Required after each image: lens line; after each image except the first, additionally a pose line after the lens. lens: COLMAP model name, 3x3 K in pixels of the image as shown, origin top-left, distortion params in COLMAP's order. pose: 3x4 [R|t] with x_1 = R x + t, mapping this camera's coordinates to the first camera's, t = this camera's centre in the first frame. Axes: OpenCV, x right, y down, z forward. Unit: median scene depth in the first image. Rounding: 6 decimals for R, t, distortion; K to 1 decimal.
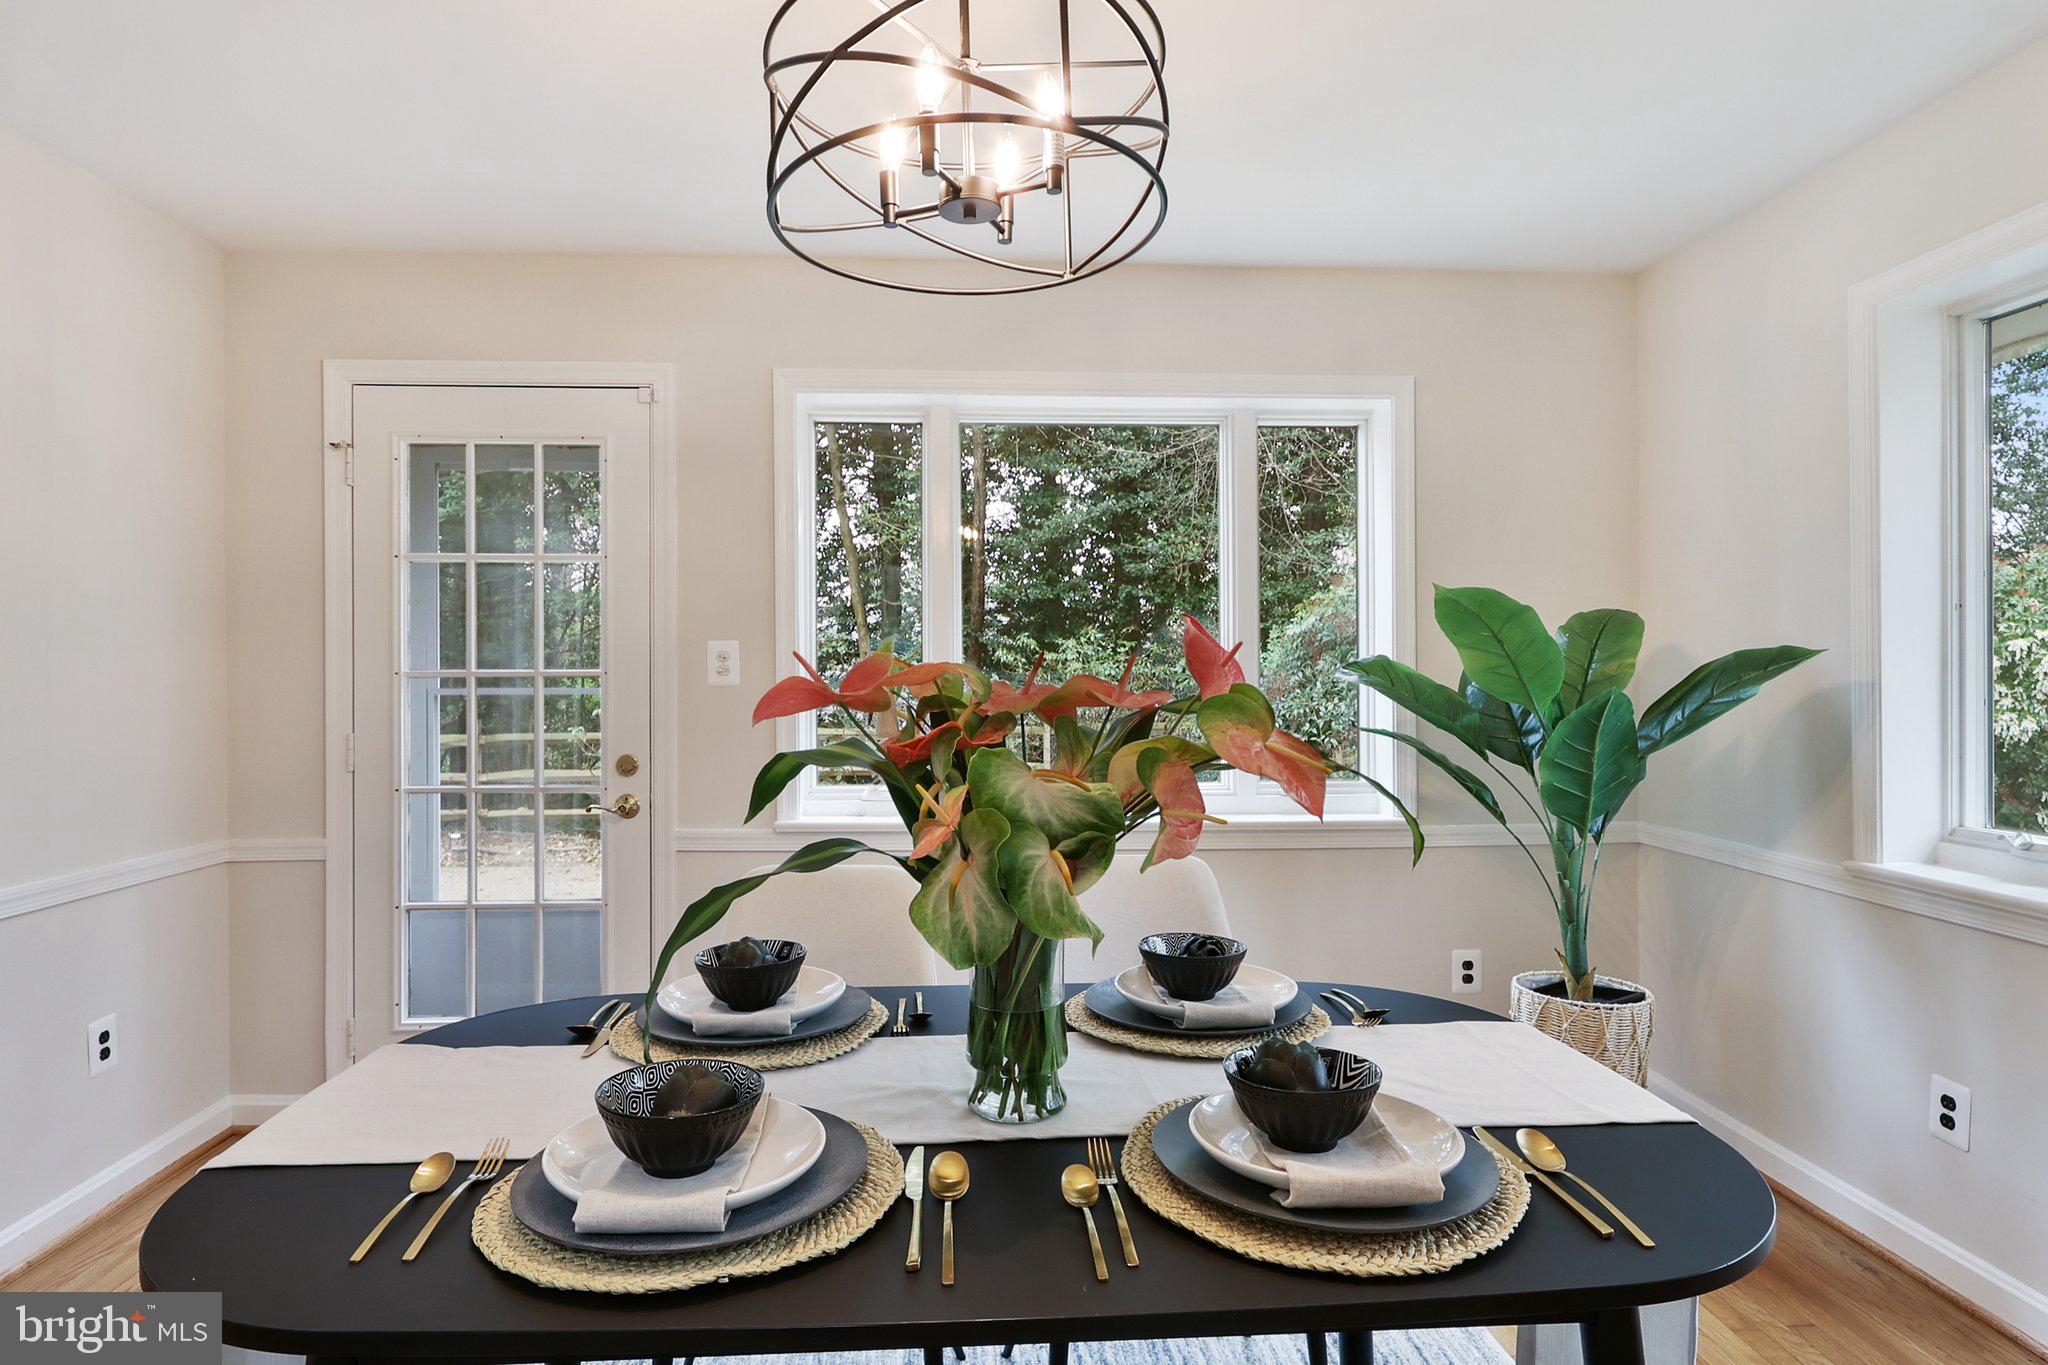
lens RADIAL K [[1172.8, 0, 1024.0], [0, 1172.8, 682.5], [0, 0, 1]] dist [-0.001488, -0.000632]
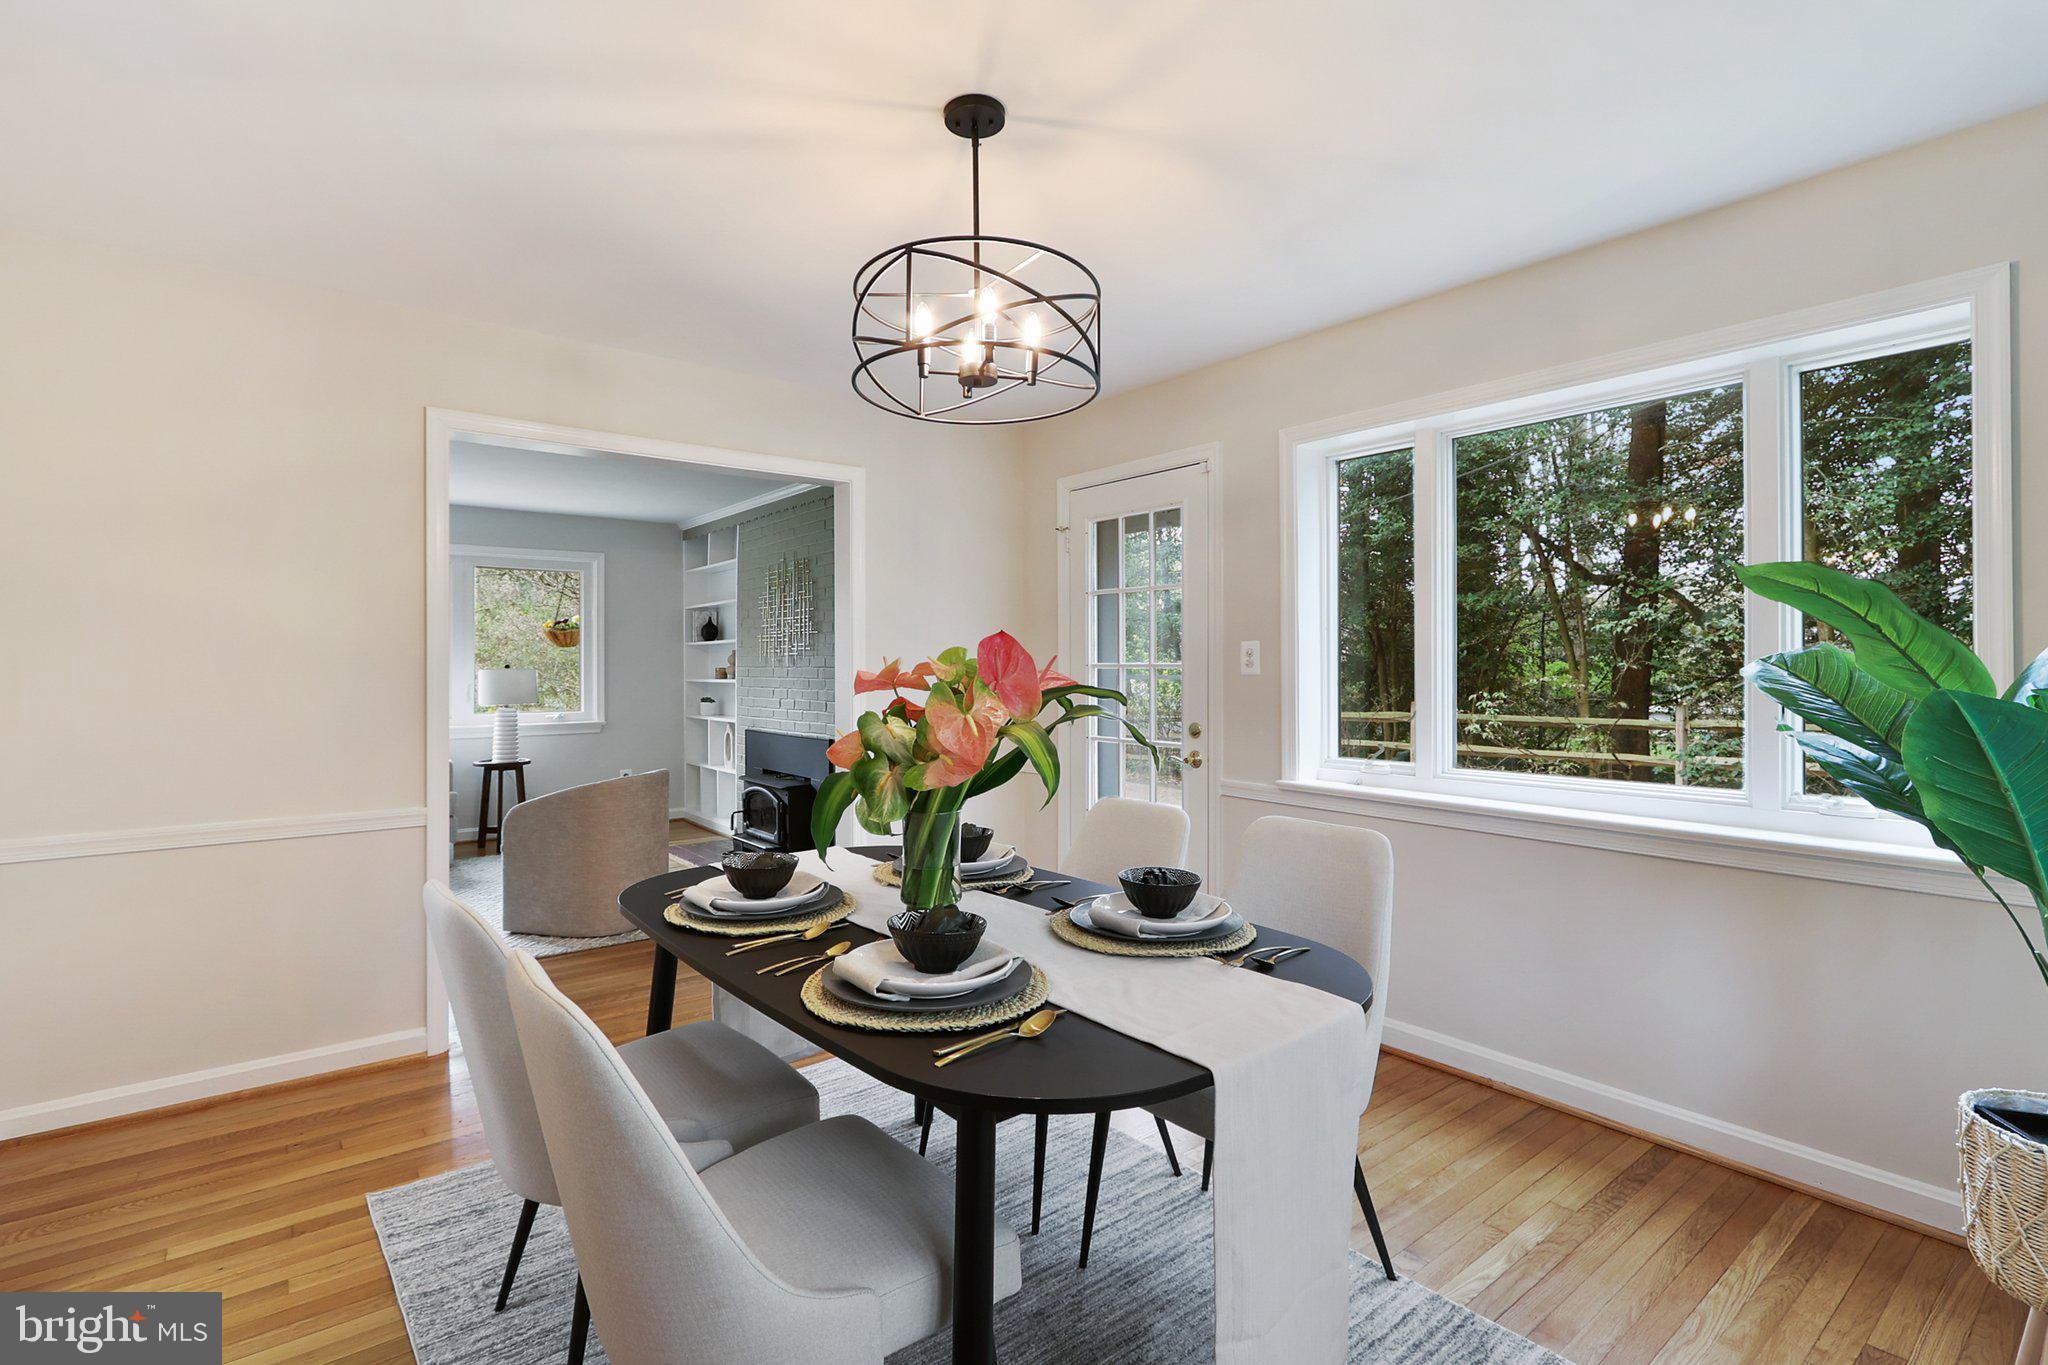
lens RADIAL K [[1003.1, 0, 1001.4], [0, 1003.1, 678.6], [0, 0, 1]] dist [0.003256, -0.001079]
pose [[0.561116, 0.010600, -0.827669, 0.538875], [-0.003762, 0.999940, 0.010256, -0.003715], [0.827729, -0.002642, 0.561123, 0.123328]]
